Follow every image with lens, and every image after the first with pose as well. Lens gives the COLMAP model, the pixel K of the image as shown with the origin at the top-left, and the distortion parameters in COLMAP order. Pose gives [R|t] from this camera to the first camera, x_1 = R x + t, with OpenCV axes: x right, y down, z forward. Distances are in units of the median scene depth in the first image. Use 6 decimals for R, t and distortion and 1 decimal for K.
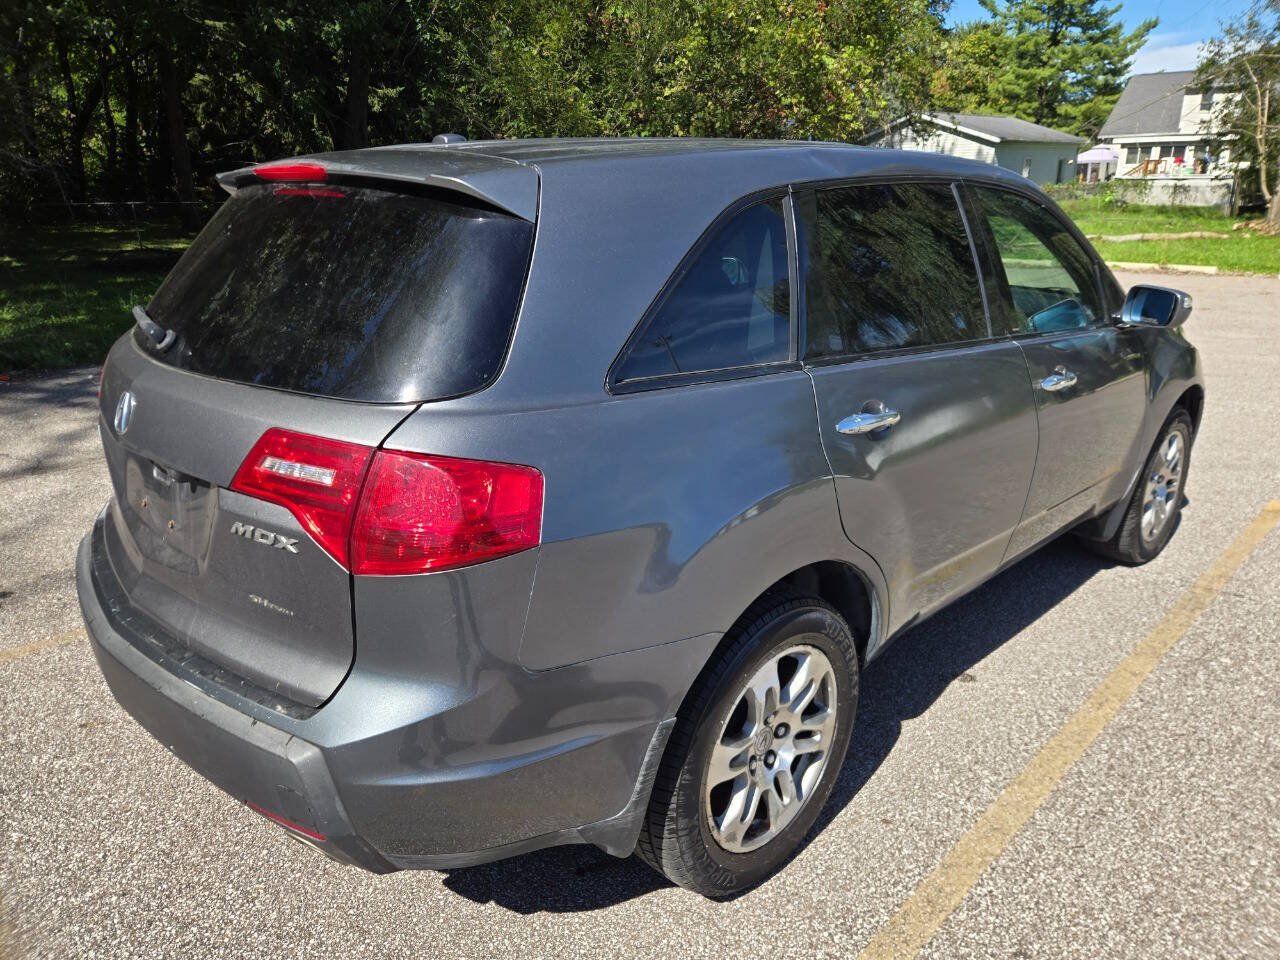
lens RADIAL K [[864.1, 0, 616.8], [0, 864.1, 472.7], [0, 0, 1]] dist [0.061704, -0.054023]
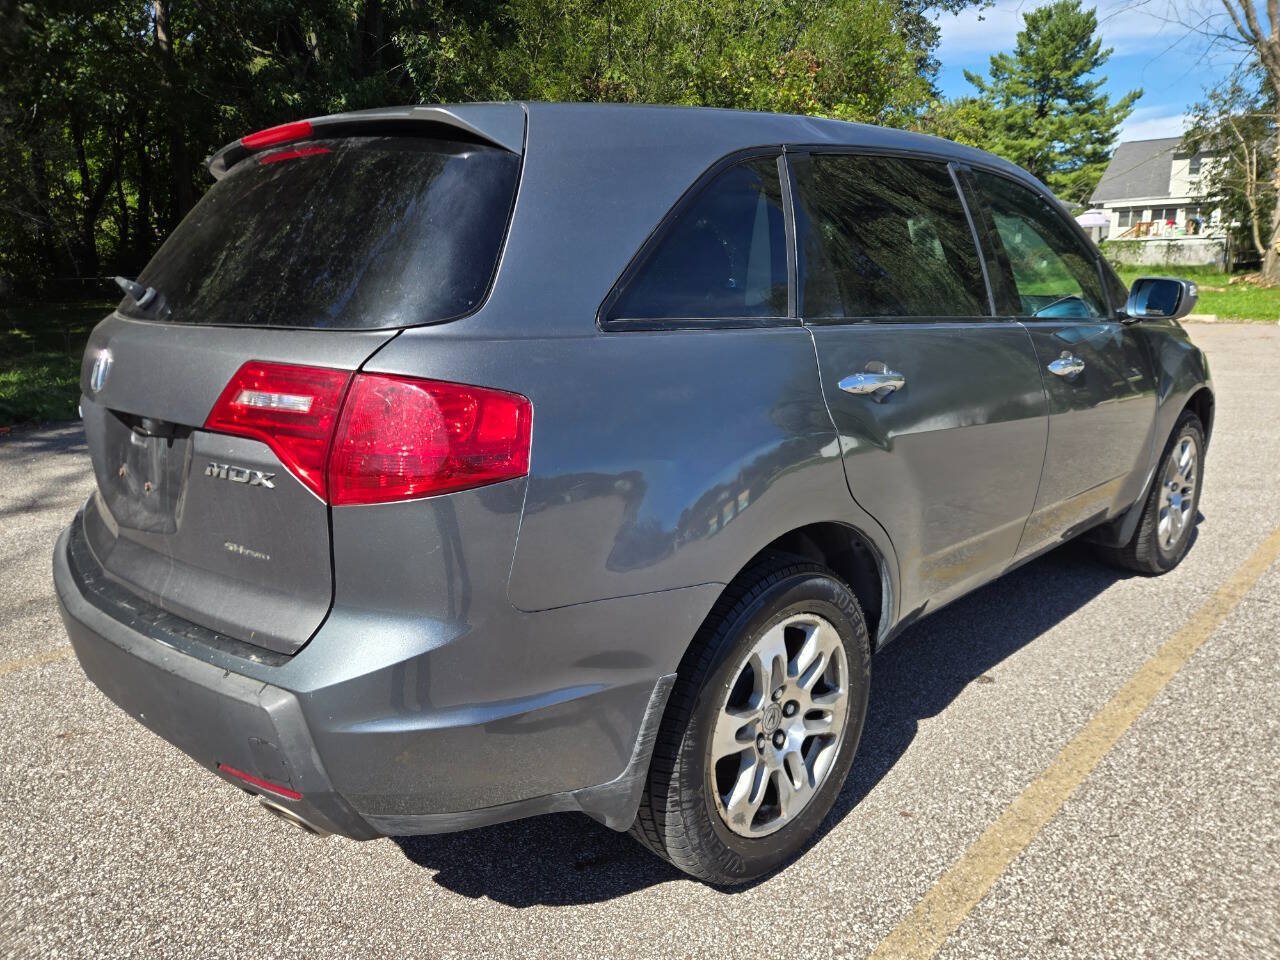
lens RADIAL K [[862.1, 0, 615.2], [0, 862.1, 499.2], [0, 0, 1]] dist [0.058706, -0.052027]
pose [[0.999858, -0.014972, -0.007687, 0.008859], [0.014418, 0.997606, -0.067632, 0.118655], [0.008681, 0.067511, 0.997681, 0.040294]]
